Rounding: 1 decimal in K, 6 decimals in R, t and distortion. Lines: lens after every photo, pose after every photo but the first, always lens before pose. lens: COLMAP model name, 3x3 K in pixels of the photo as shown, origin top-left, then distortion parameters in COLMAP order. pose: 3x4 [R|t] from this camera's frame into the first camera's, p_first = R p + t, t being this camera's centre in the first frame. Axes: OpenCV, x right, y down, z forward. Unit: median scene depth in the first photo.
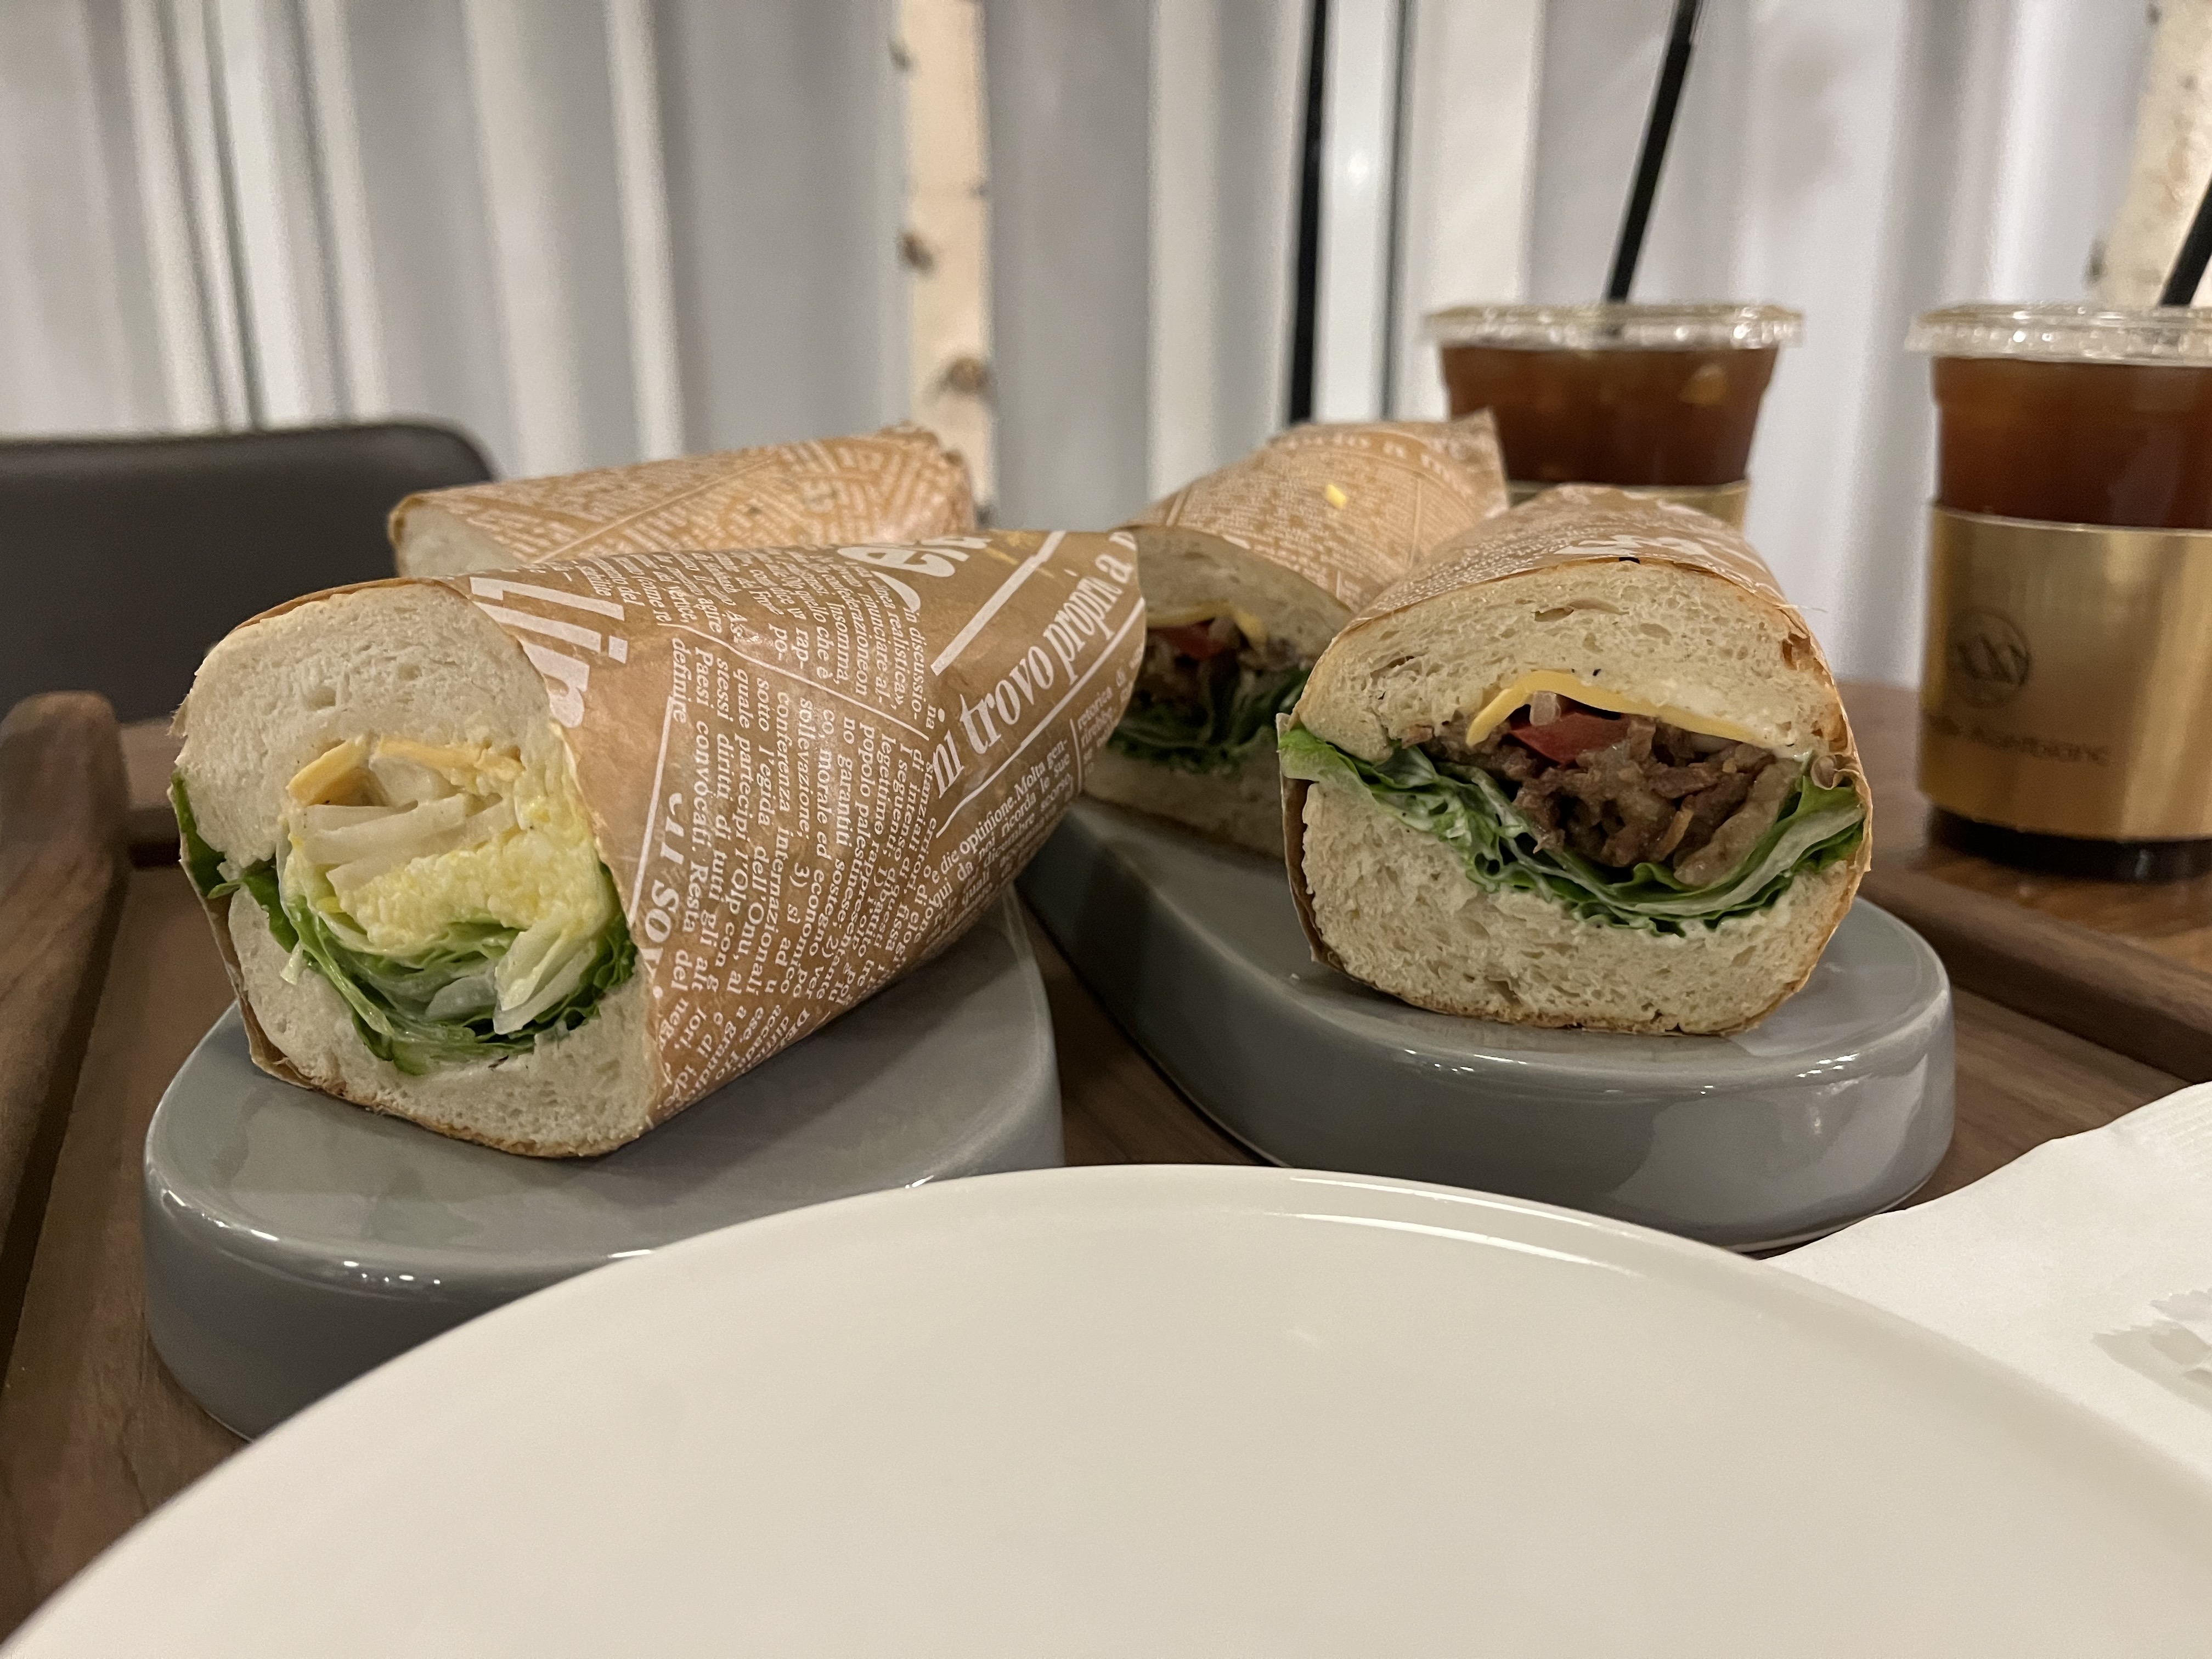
lens RADIAL K [[1696.6, 0, 1092.3], [0, 1696.6, 839.3], [0, 0, 1]] dist [0.045282, -0.064996]
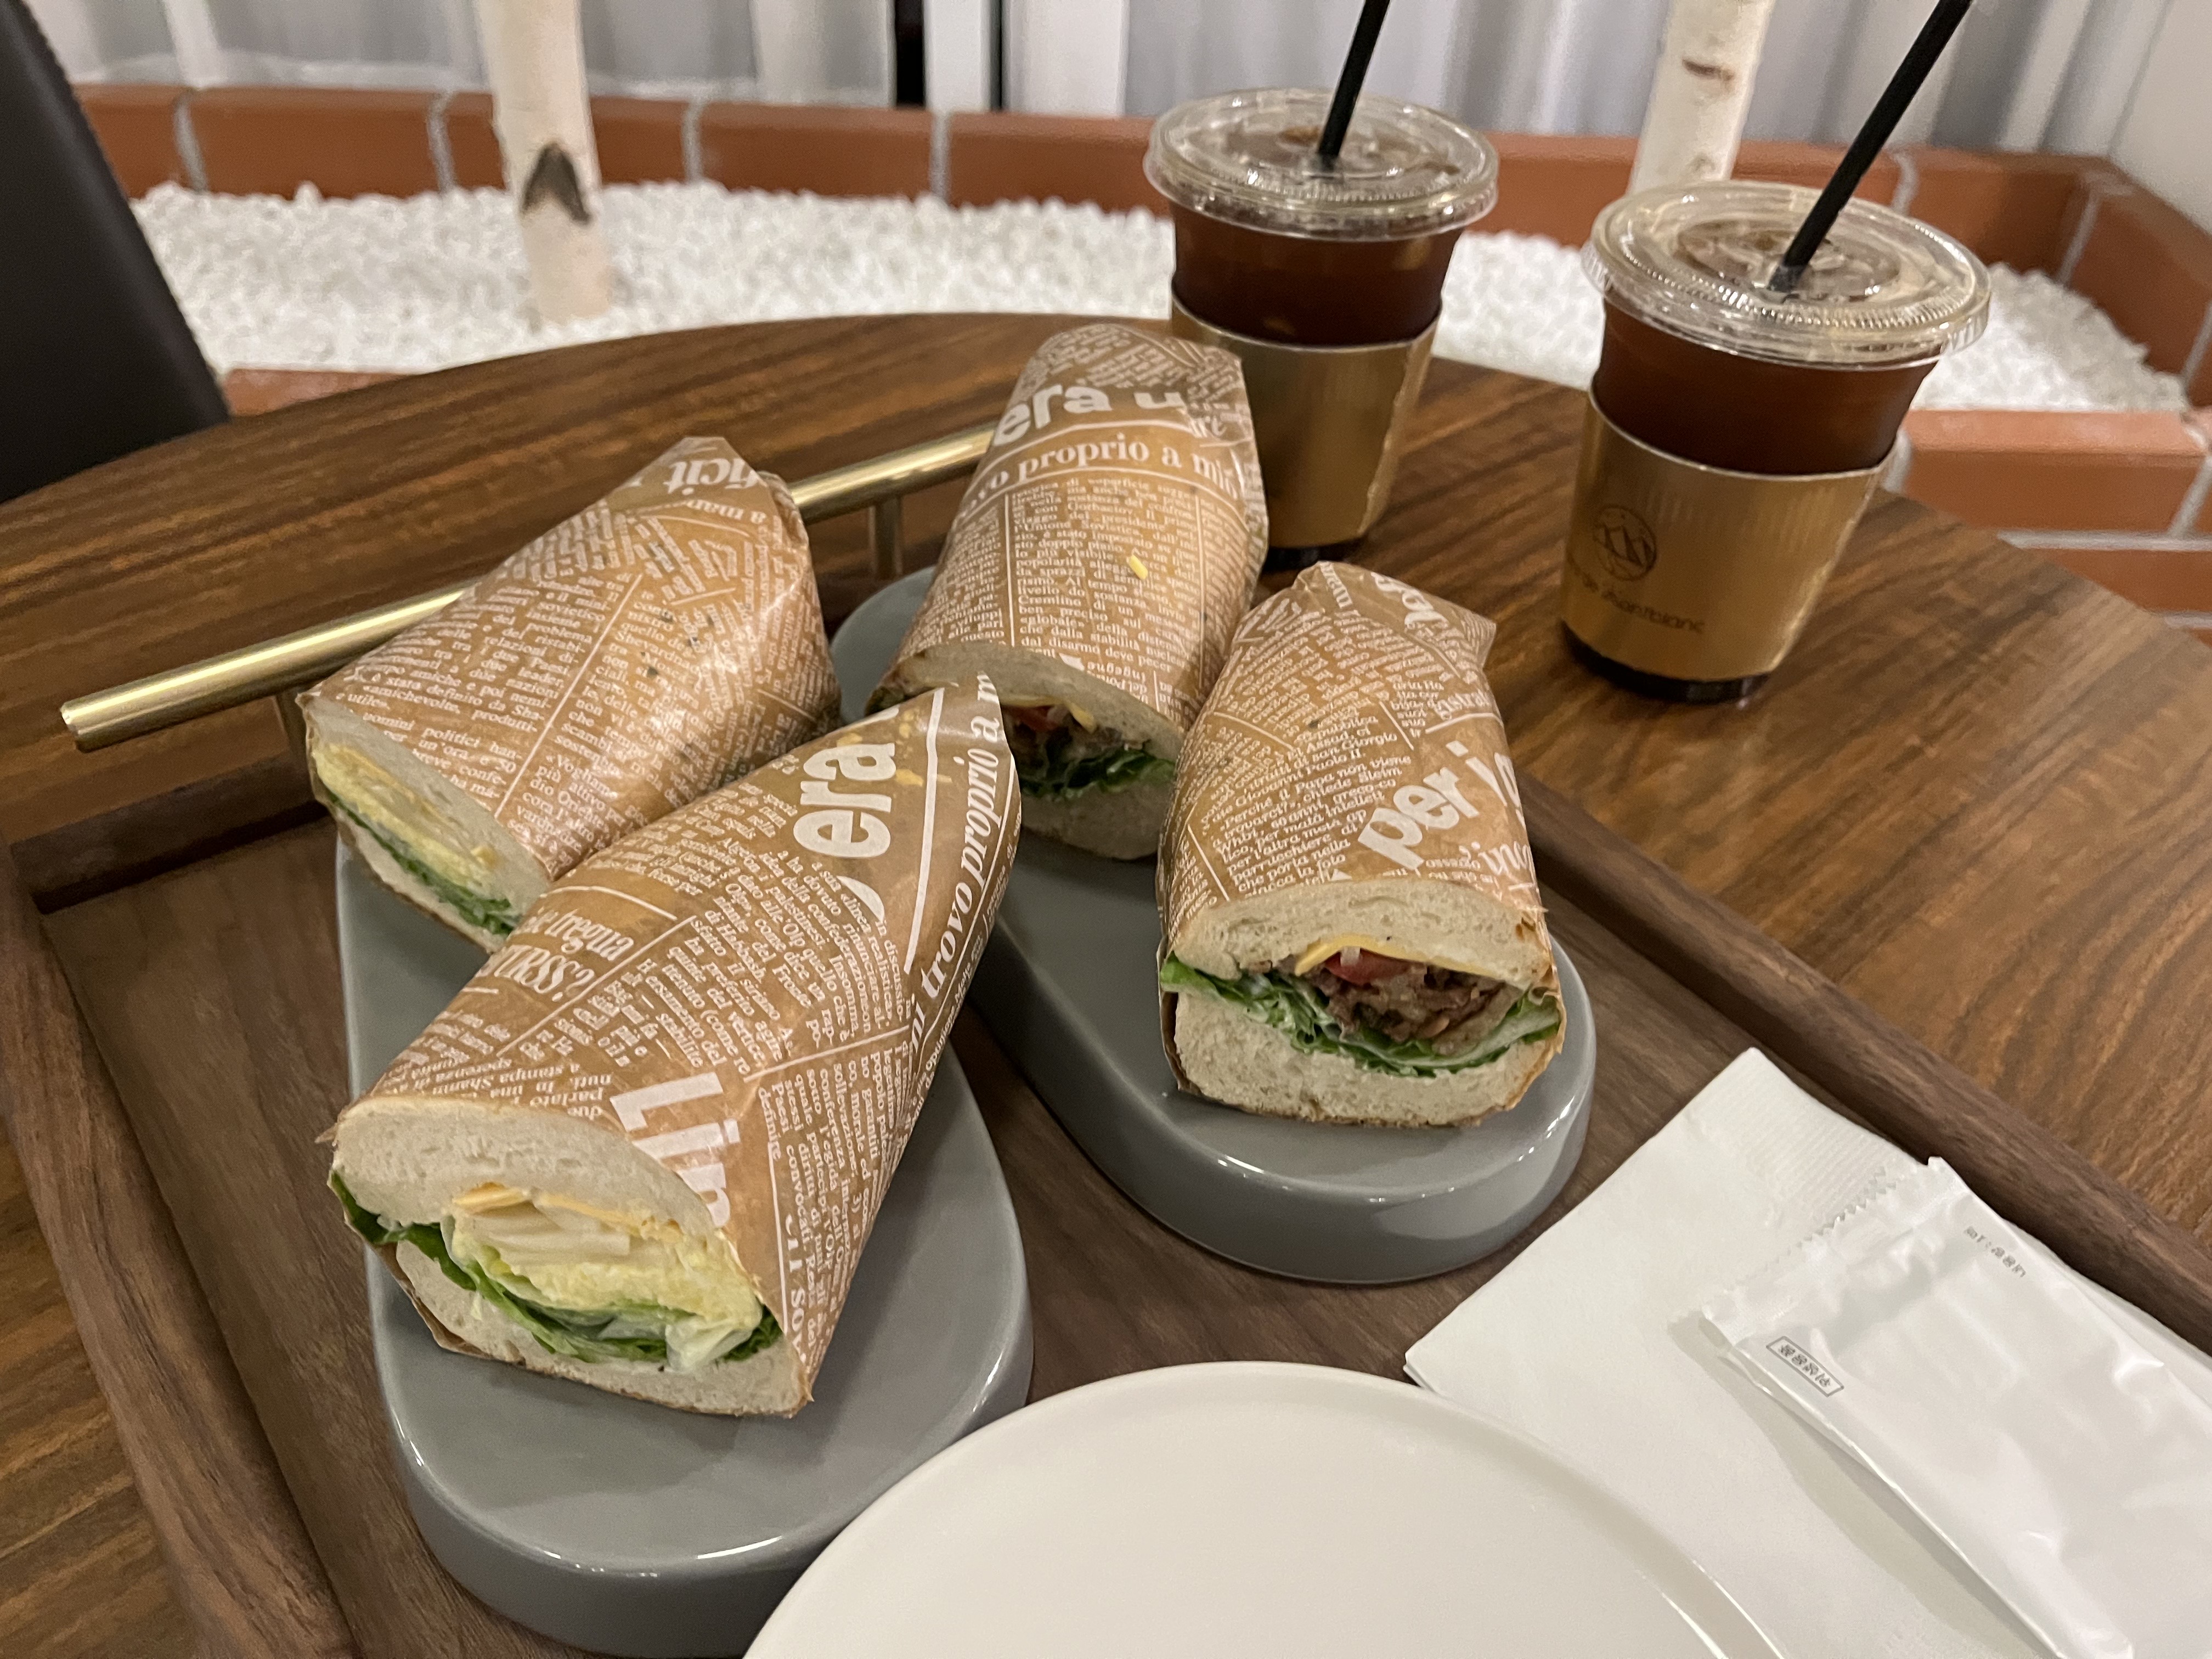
lens RADIAL K [[1696.6, 0, 1092.7], [0, 1696.6, 819.4], [0, 0, 1]] dist [0.045282, -0.064996]
pose [[0.973063, -0.115424, 0.199563, -0.199524], [0.027090, 0.916888, 0.398224, -0.719124], [-0.228942, -0.382090, 0.895317, -0.149282]]
